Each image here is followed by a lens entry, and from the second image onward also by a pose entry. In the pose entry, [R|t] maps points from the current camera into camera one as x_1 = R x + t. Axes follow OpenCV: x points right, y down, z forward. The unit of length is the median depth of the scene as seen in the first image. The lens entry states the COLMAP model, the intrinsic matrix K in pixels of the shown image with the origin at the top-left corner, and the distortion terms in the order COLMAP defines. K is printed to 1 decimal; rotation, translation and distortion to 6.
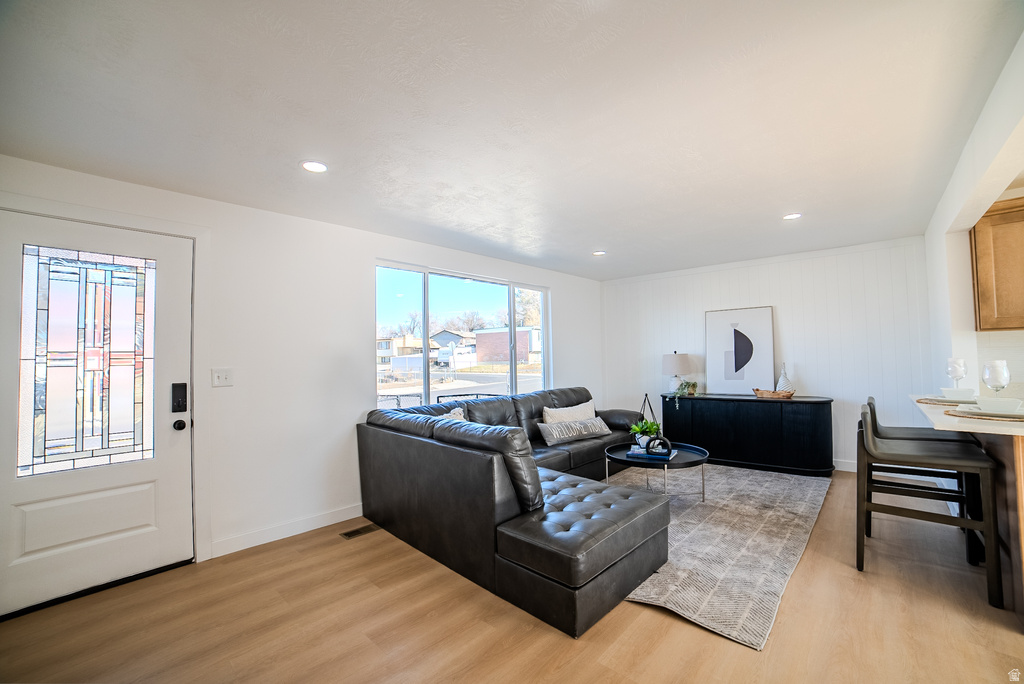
lens RADIAL K [[425.4, 0, 512.0], [0, 425.4, 342.0], [0, 0, 1]] dist [-0.115880, 0.042885]
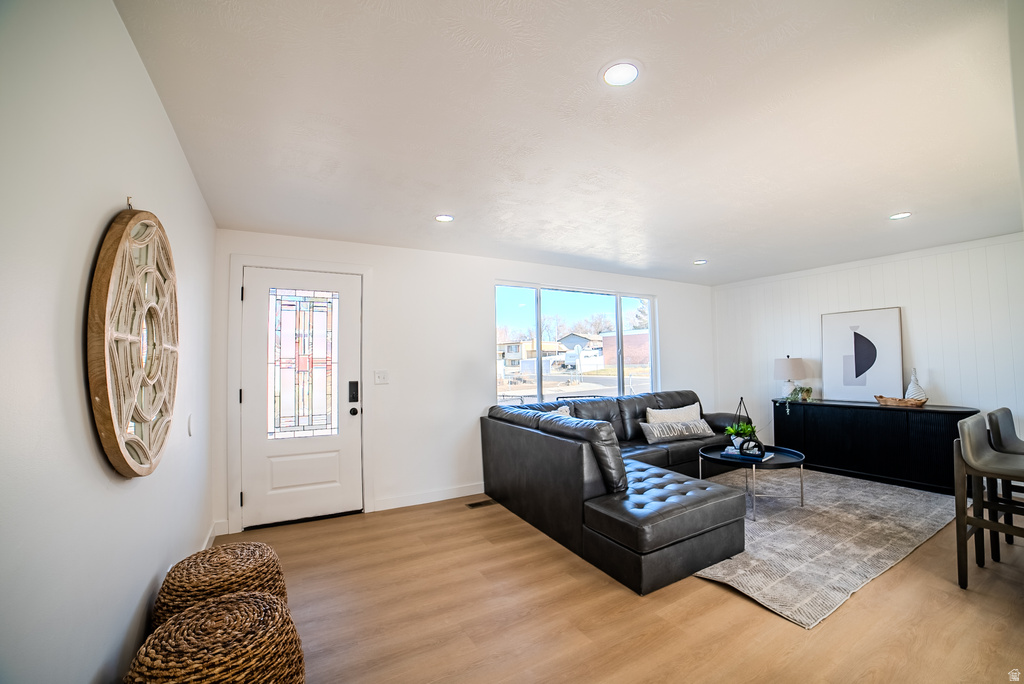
lens RADIAL K [[425.4, 0, 512.0], [0, 425.4, 342.0], [0, 0, 1]] dist [-0.115880, 0.042885]
pose [[0.954937, -0.010260, -0.296631, 0.103932], [0.008324, 0.999935, -0.007789, -0.014217], [0.296692, 0.004969, 0.954960, -0.189569]]
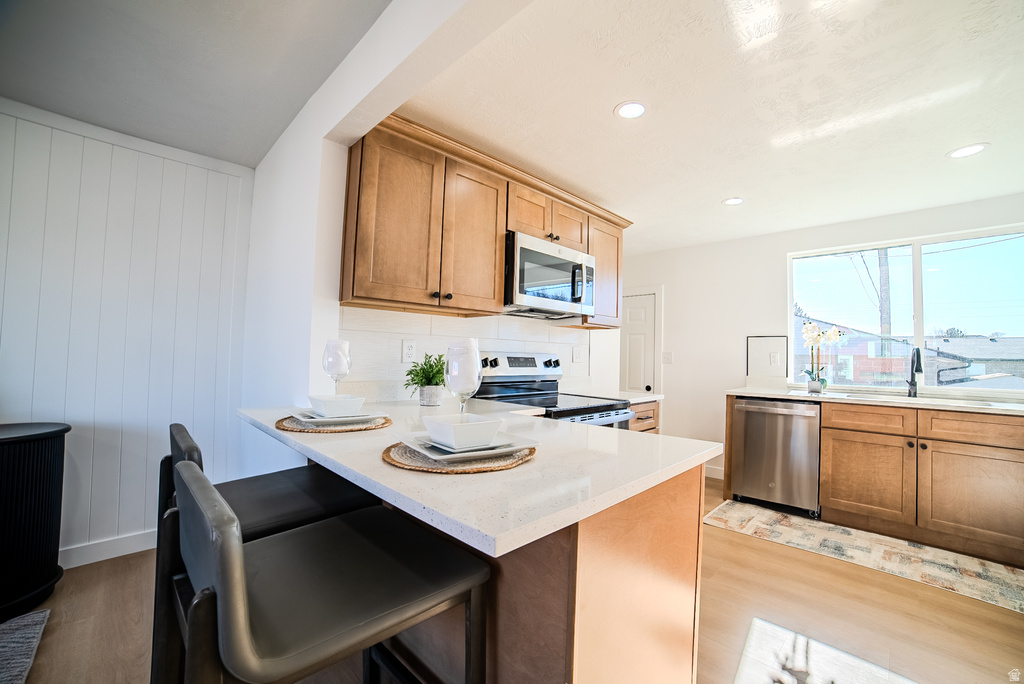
lens RADIAL K [[434.4, 0, 513.4], [0, 434.4, 338.5], [0, 0, 1]] dist [-0.099350, 0.033080]
pose [[0.050847, 0.059372, 0.996940, 0.500245], [-0.063009, 0.996433, -0.056129, 0.049703], [-0.996717, -0.059962, 0.054407, 0.662269]]
